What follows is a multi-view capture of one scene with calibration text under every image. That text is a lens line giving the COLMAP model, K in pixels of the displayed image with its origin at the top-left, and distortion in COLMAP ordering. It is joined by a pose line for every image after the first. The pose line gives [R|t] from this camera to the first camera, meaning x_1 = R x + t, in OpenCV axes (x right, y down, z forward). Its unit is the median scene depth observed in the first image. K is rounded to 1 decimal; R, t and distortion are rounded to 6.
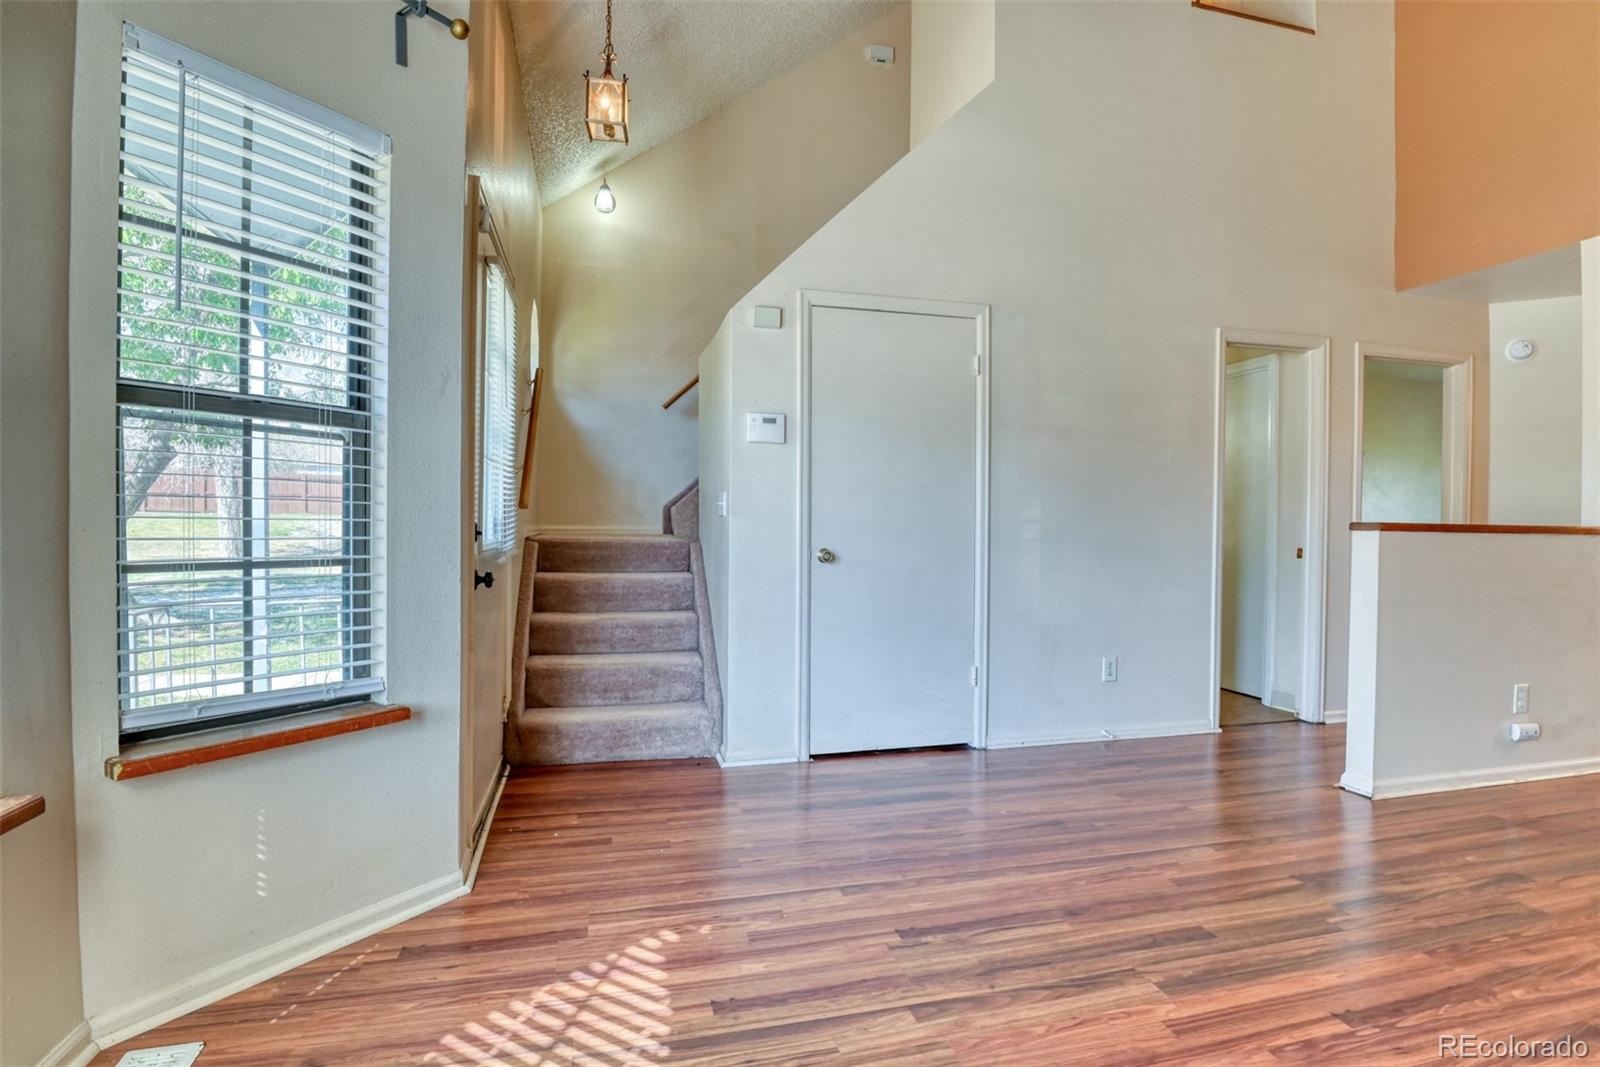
lens RADIAL K [[782.8, 0, 804.5], [0, 782.8, 537.0], [0, 0, 1]] dist [-0.016878, -0.006615]
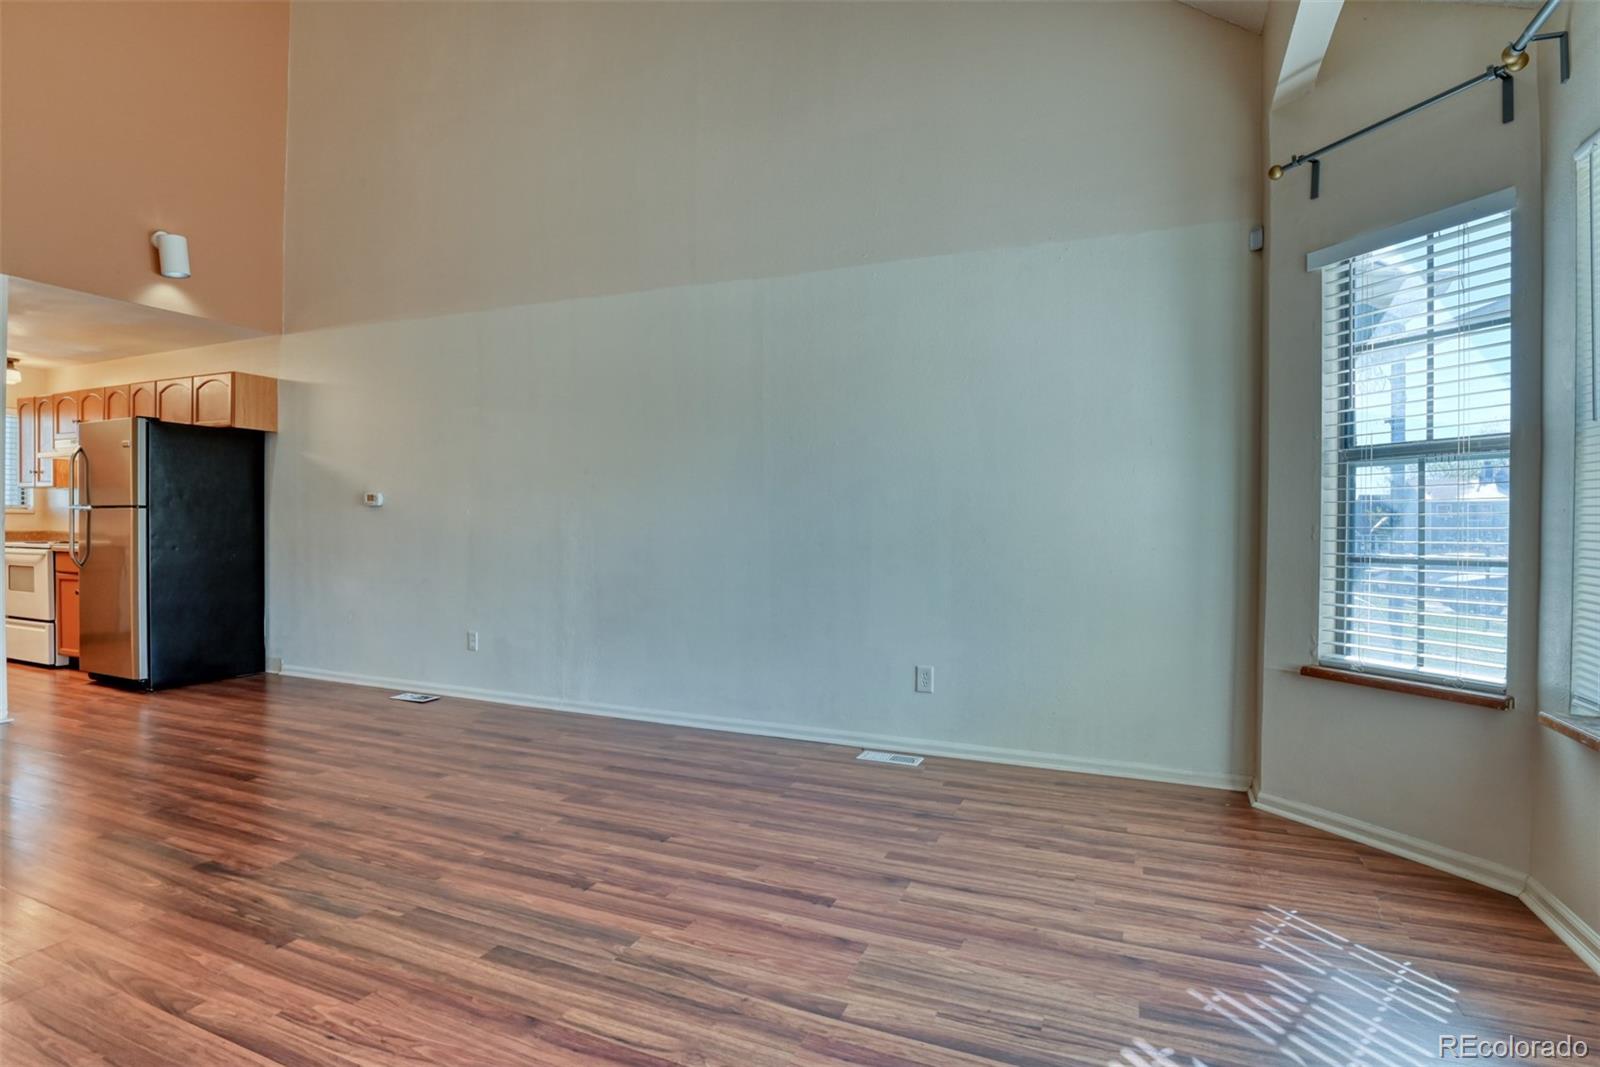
lens RADIAL K [[782.8, 0, 804.5], [0, 782.8, 537.0], [0, 0, 1]] dist [-0.016878, -0.006615]
pose [[-0.793428, -0.018675, 0.608378, -0.347915], [-0.001488, 0.999586, 0.028743, -0.023820], [-0.608663, 0.021900, -0.793127, 1.497590]]
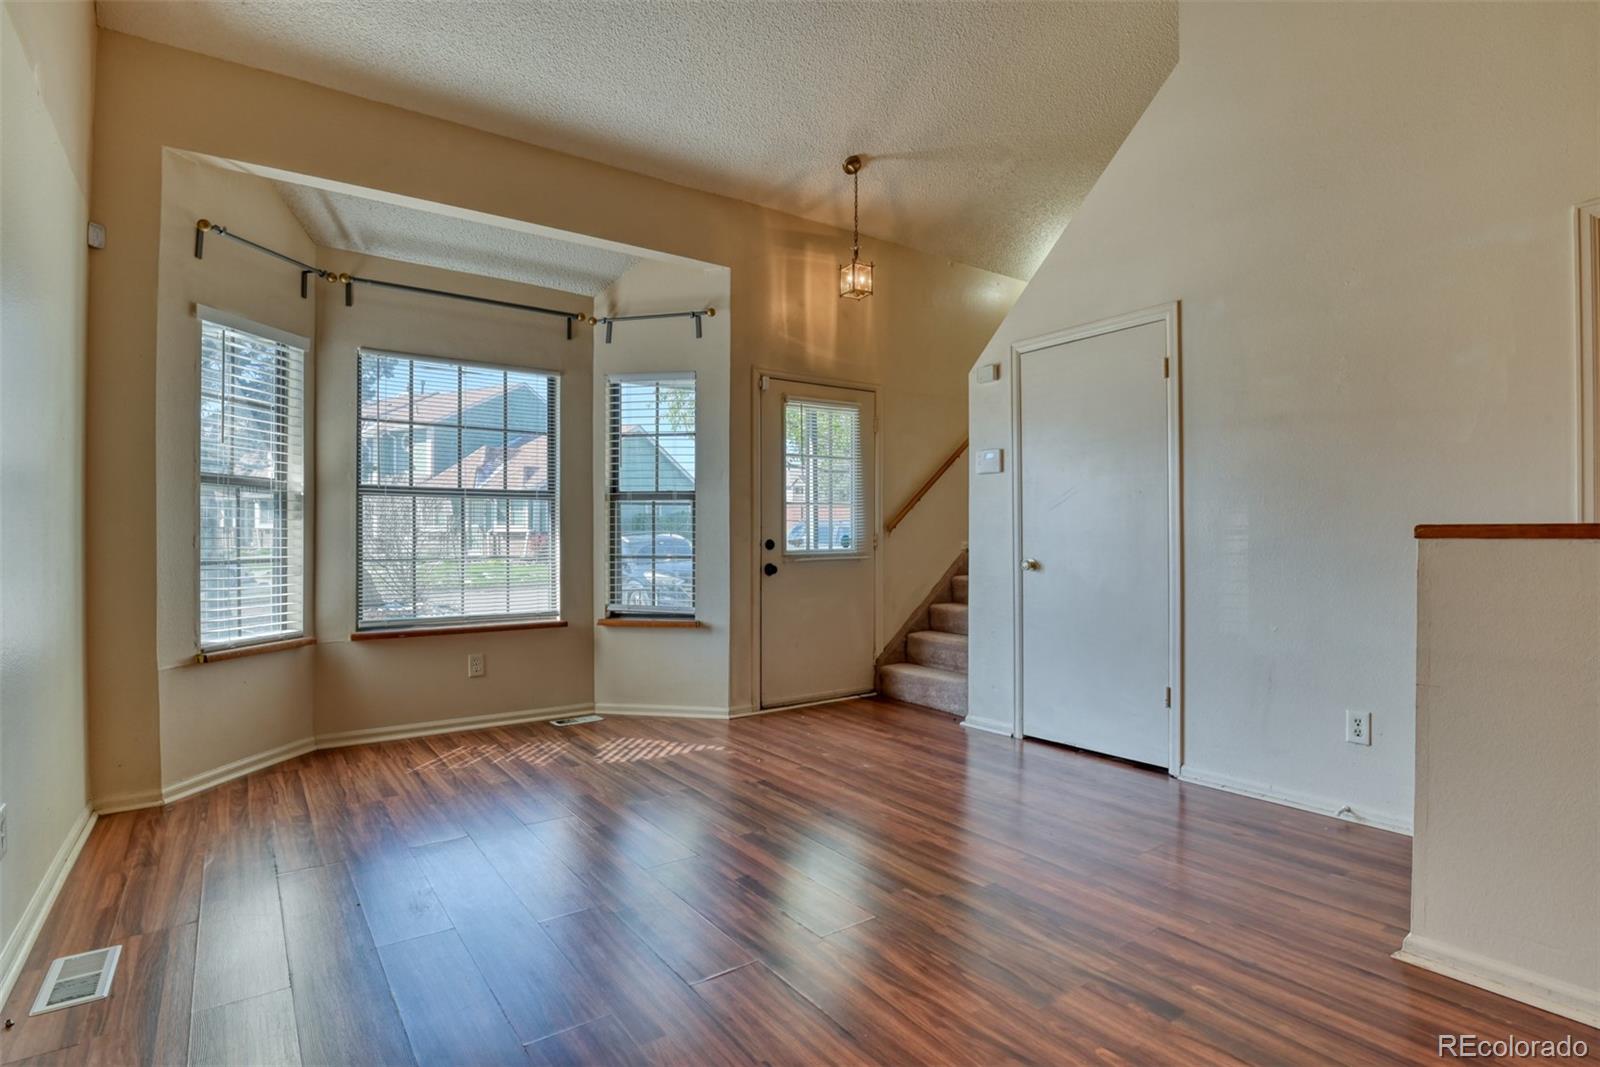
lens RADIAL K [[782.8, 0, 804.5], [0, 782.8, 537.0], [0, 0, 1]] dist [-0.016878, -0.006615]
pose [[0.367550, -0.014498, -0.929891, 1.709609], [-0.010414, 0.999752, -0.019703, 0.015520], [0.929946, 0.016925, 0.367307, 0.454215]]
